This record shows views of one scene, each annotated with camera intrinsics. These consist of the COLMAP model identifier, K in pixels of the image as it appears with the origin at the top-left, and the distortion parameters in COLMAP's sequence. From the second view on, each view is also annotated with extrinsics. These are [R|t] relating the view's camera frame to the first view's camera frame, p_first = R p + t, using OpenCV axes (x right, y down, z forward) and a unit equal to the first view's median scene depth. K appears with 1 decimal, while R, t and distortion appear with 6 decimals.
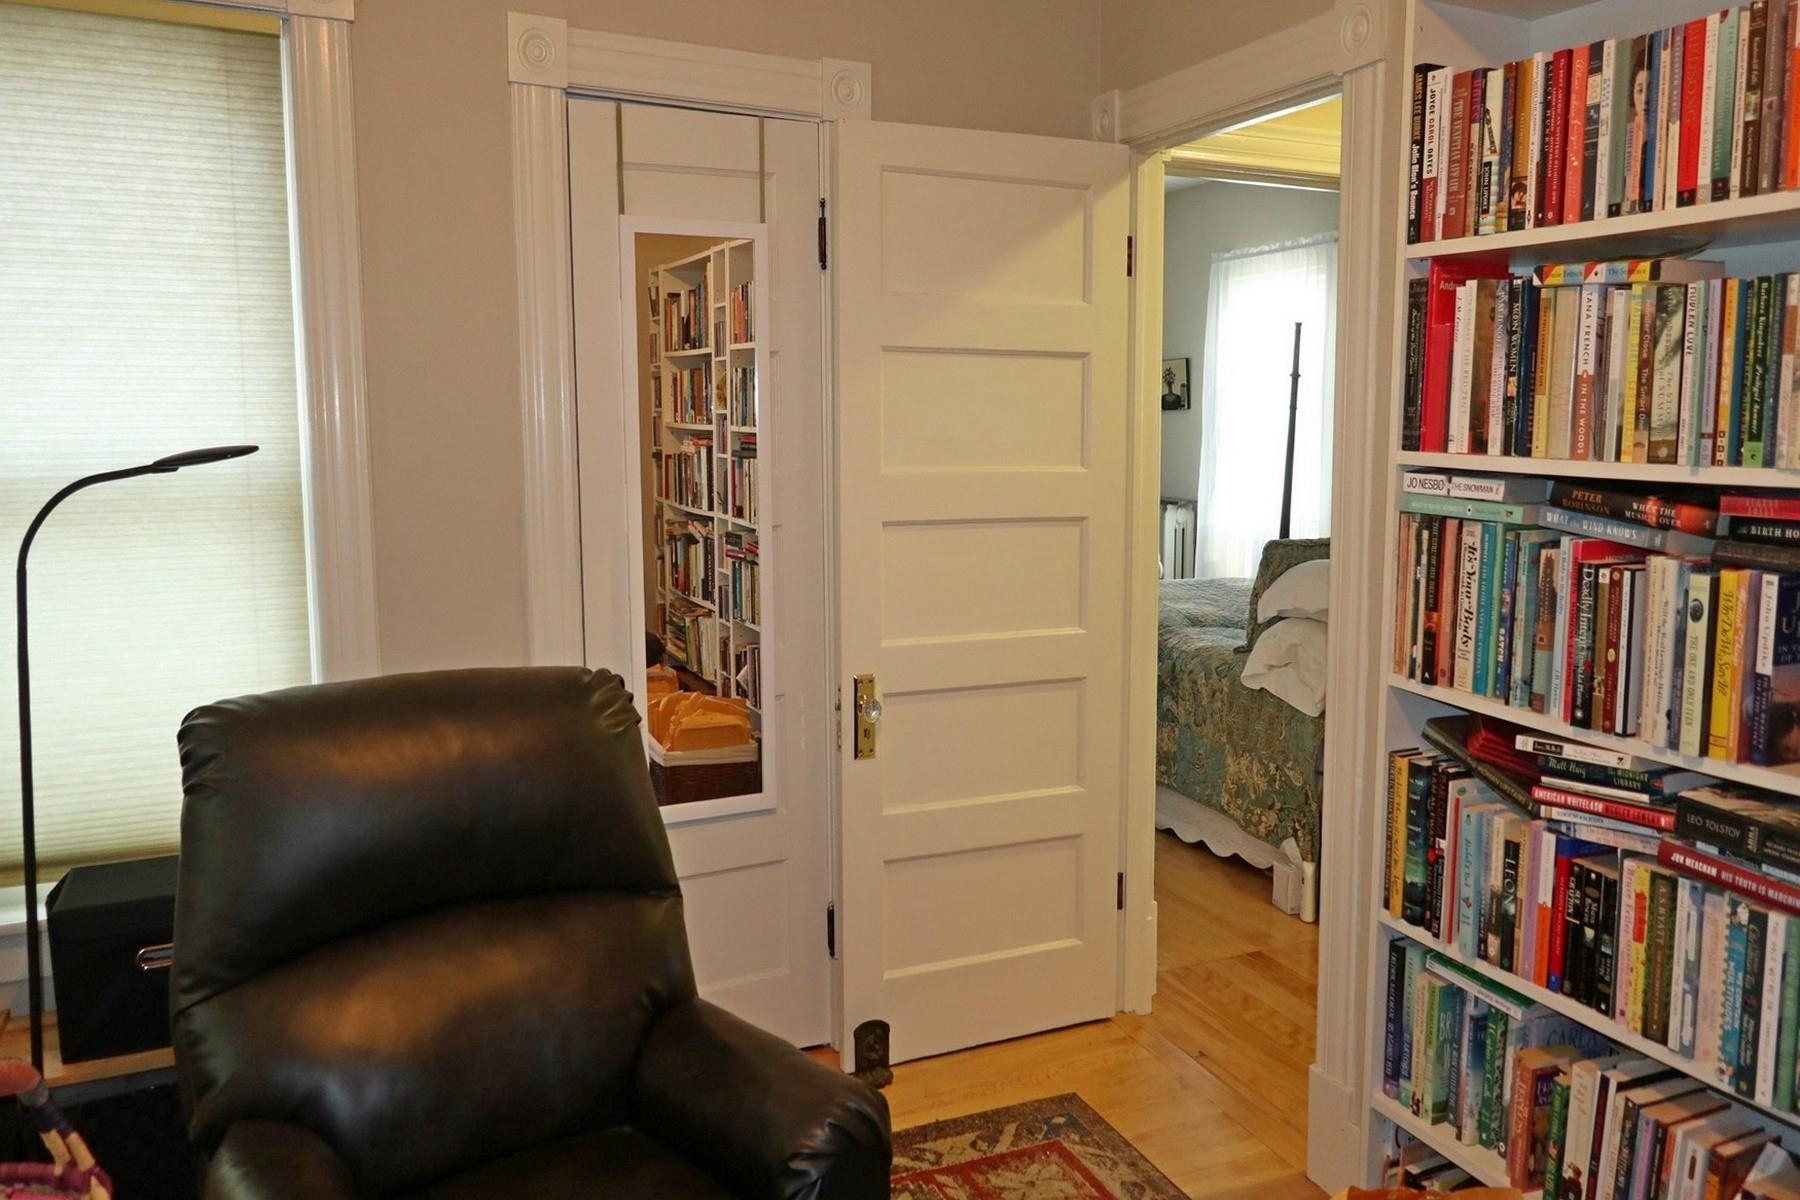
lens RADIAL K [[1320.5, 0, 902.9], [0, 1320.5, 597.2], [0, 0, 1]] dist [-0.023428, -0.000029]
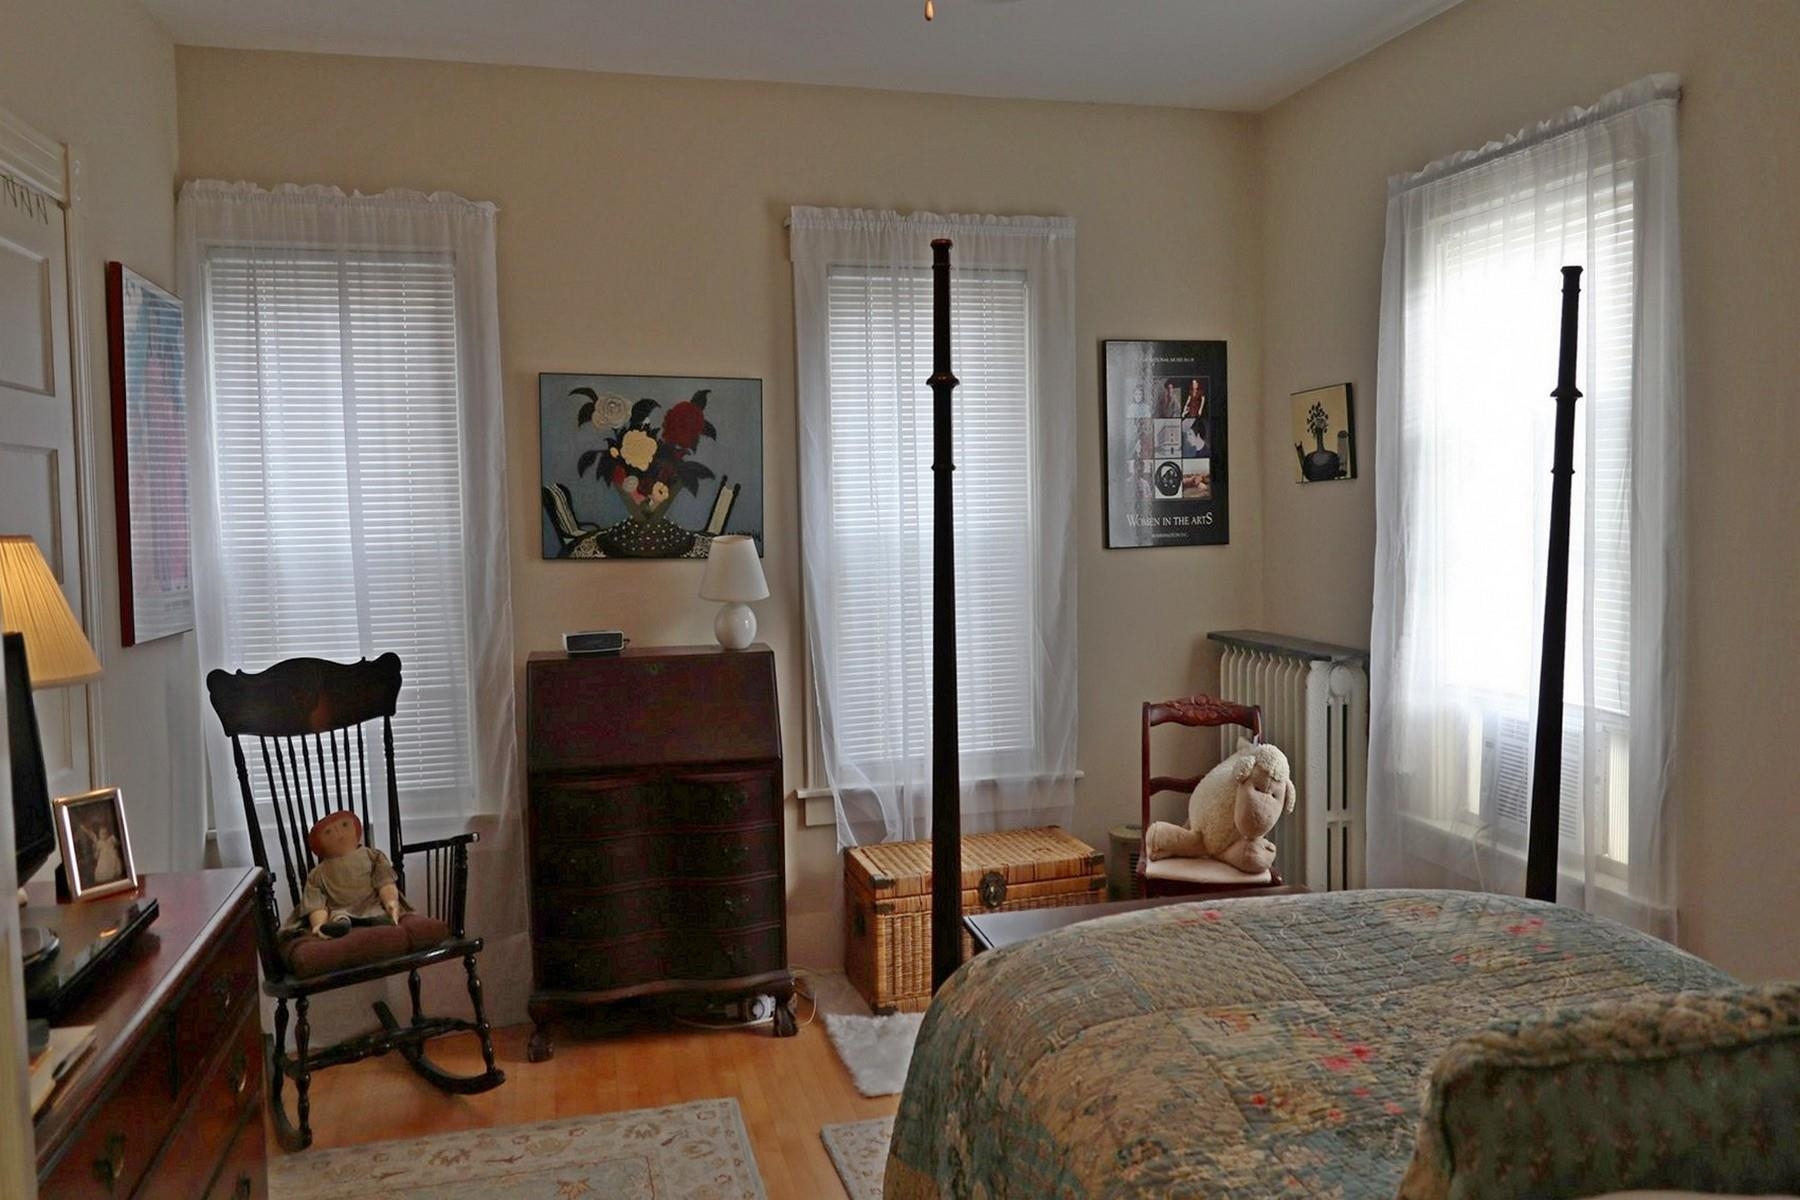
lens RADIAL K [[1320.5, 0, 900.4], [0, 1320.5, 597.1], [0, 0, 1]] dist [-0.023428, -0.000029]
pose [[0.983428, -0.001056, -0.181295, 0.140549], [-0.008381, 0.998649, -0.051283, -0.069566], [0.181104, 0.051953, 0.982091, 0.471747]]
